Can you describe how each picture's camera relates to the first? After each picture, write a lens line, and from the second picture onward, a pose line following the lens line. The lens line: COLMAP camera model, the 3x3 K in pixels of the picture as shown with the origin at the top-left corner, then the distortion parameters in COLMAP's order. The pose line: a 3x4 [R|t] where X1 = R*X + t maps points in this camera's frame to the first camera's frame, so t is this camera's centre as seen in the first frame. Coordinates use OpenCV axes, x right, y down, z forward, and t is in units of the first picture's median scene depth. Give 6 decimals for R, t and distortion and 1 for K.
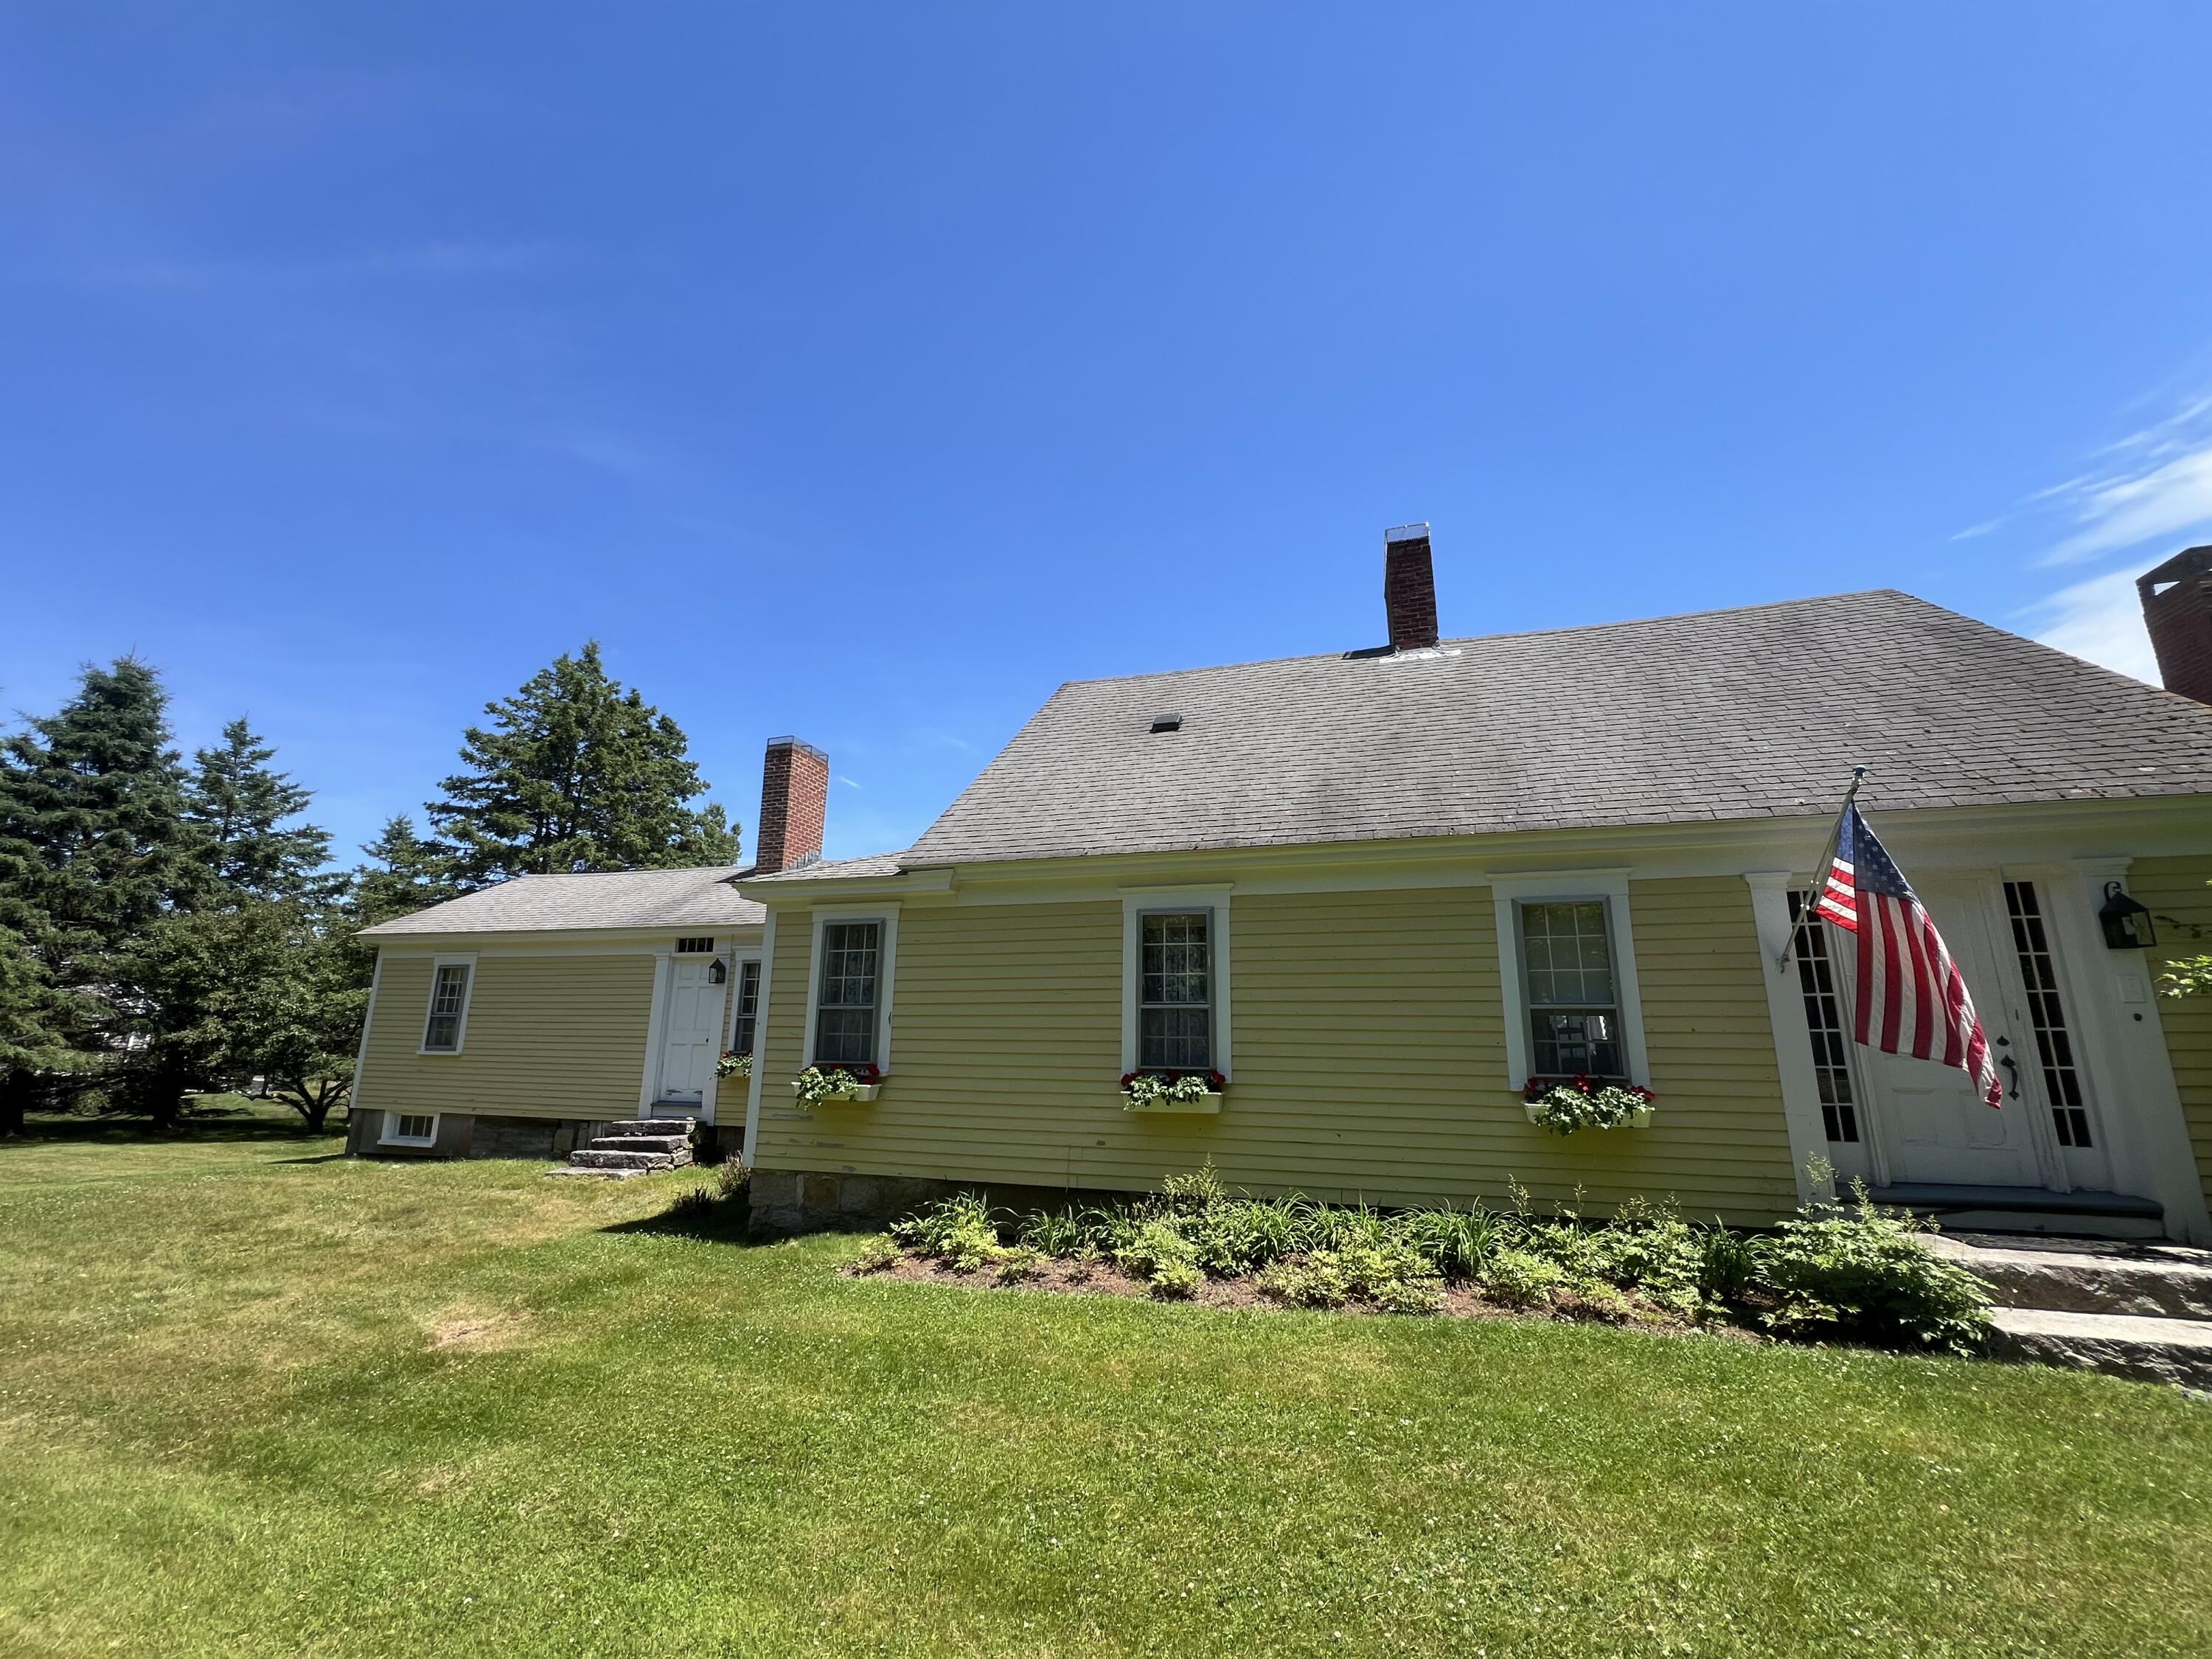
lens RADIAL K [[885.6, 0, 1100.5], [0, 885.6, 834.6], [0, 0, 1]] dist [-0.003274, 0.000986]
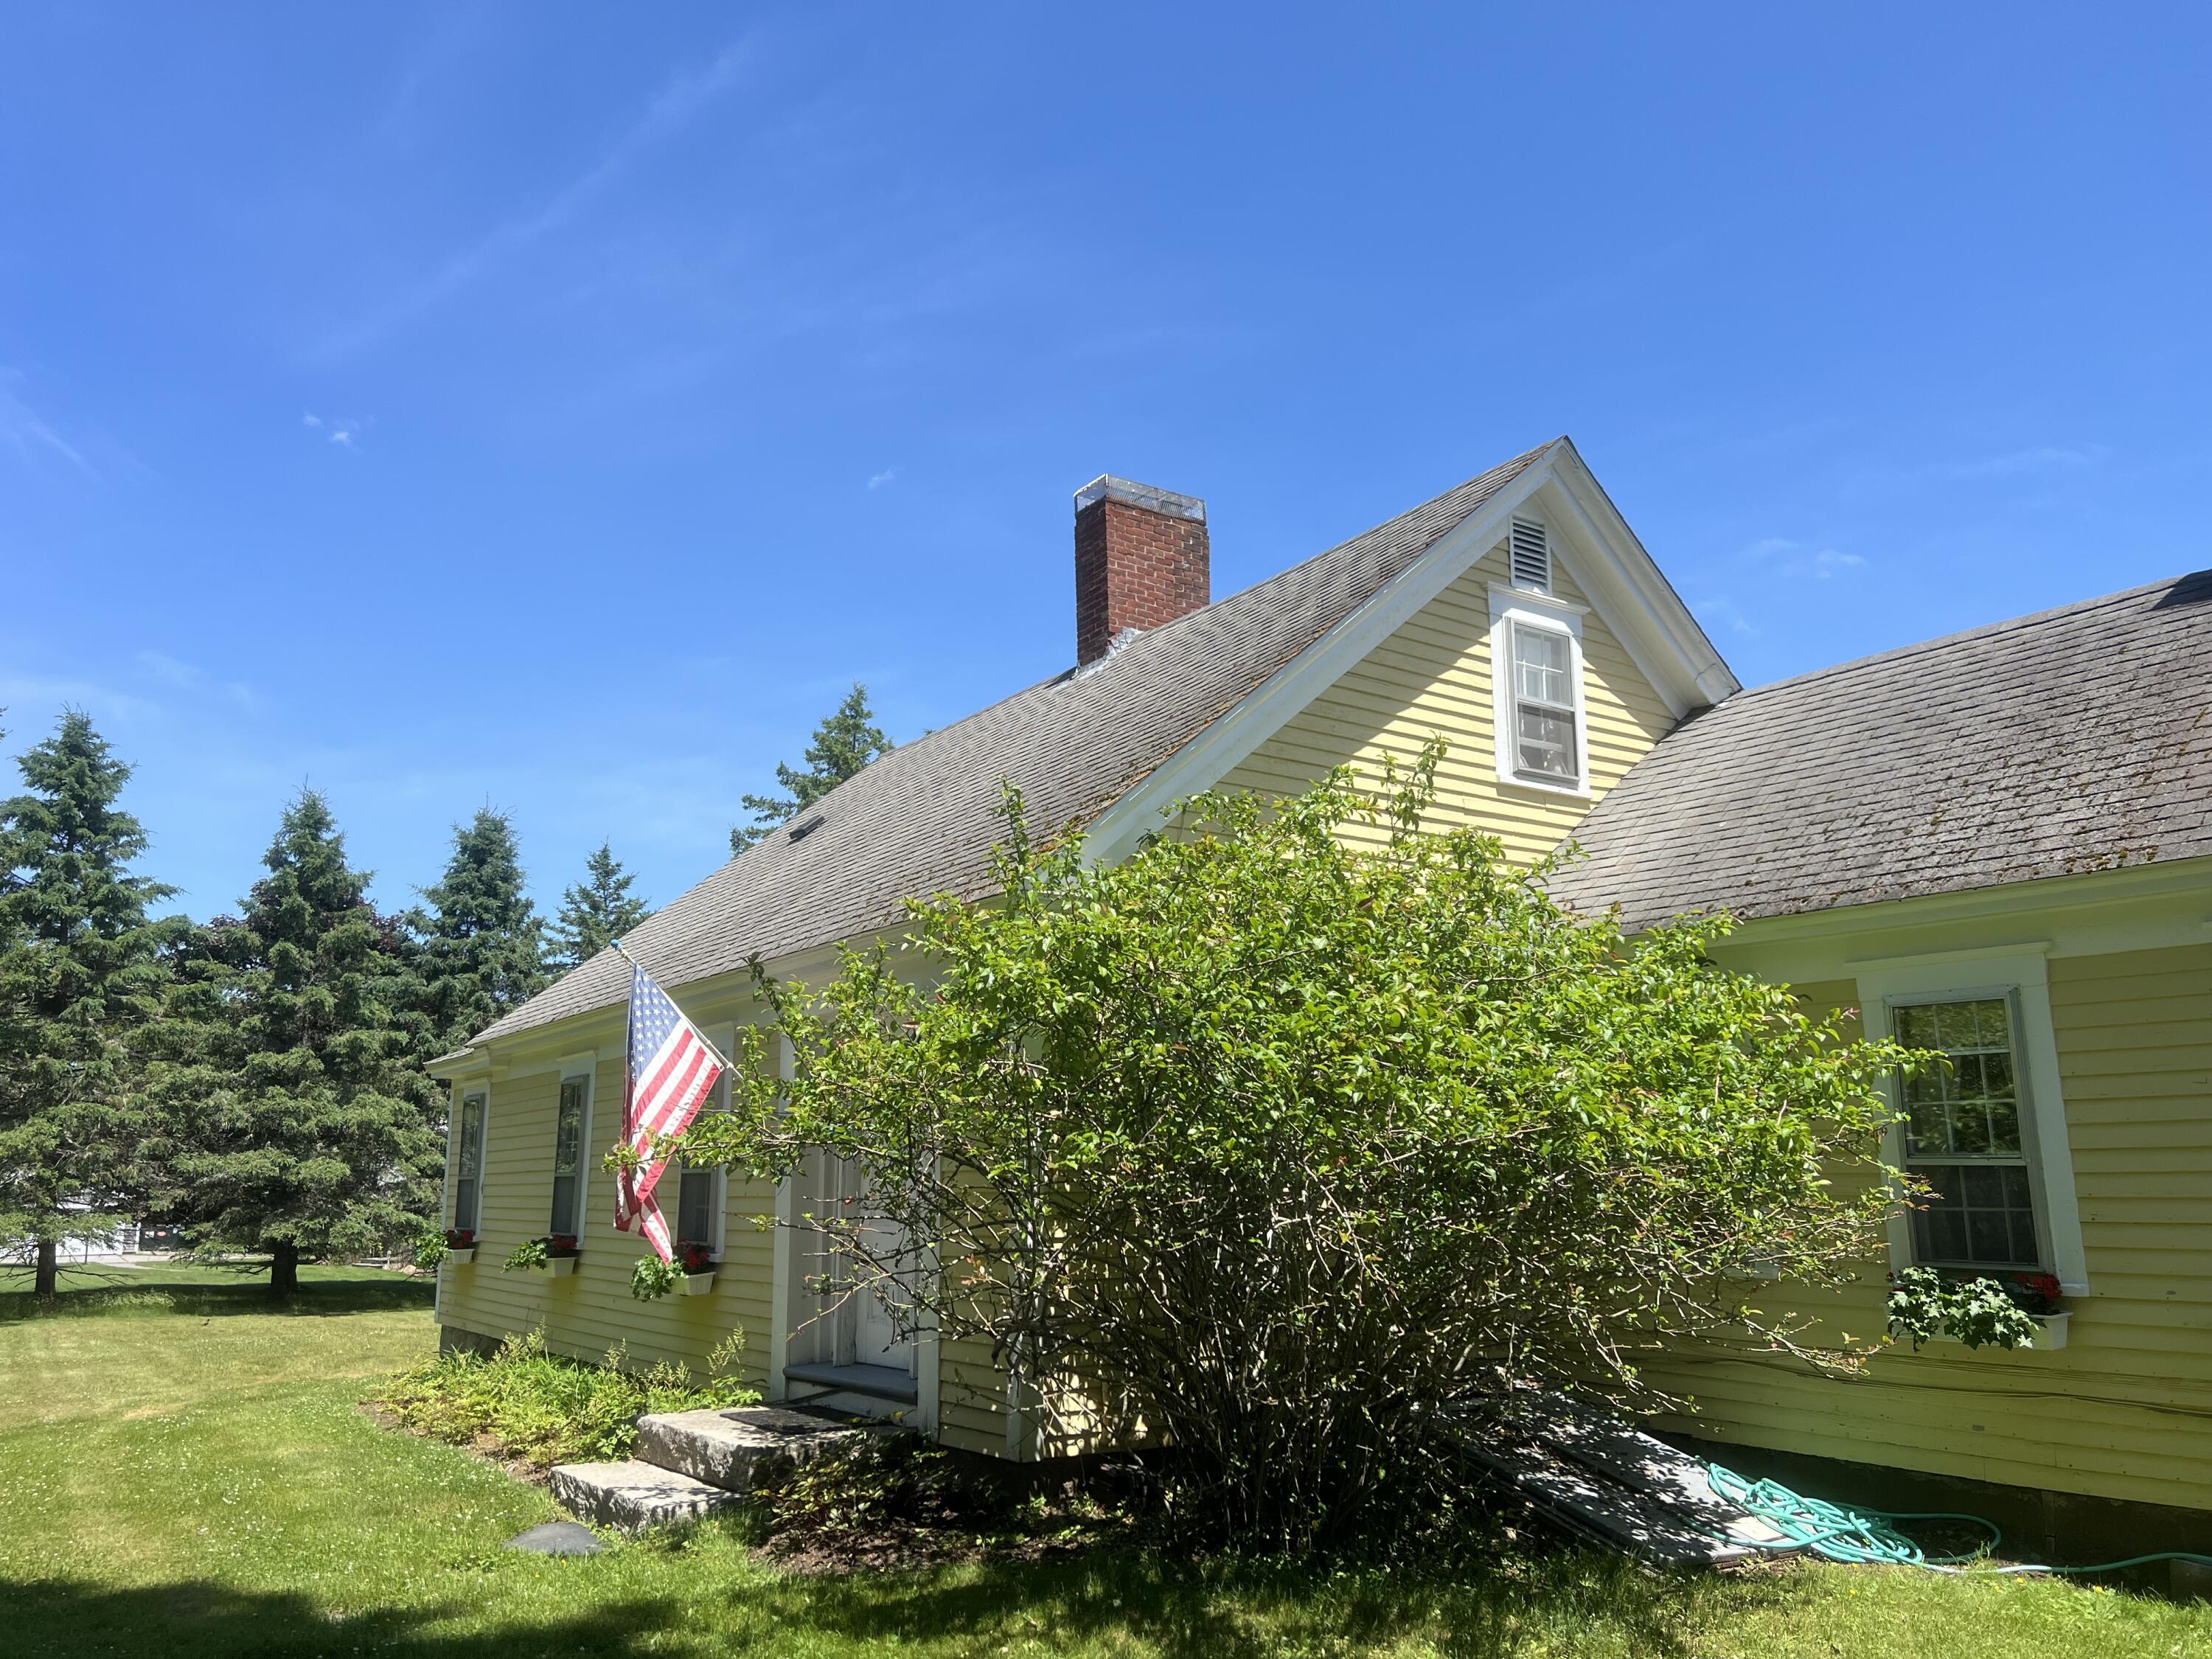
lens RADIAL K [[1651.1, 0, 1086.0], [0, 1651.1, 840.6], [0, 0, 1]] dist [0.054933, -0.054553]
pose [[0.778811, -0.137601, -0.611980, 1.725539], [0.148218, 0.988383, -0.033610, -0.031687], [0.609496, -0.064530, 0.790158, -0.117444]]
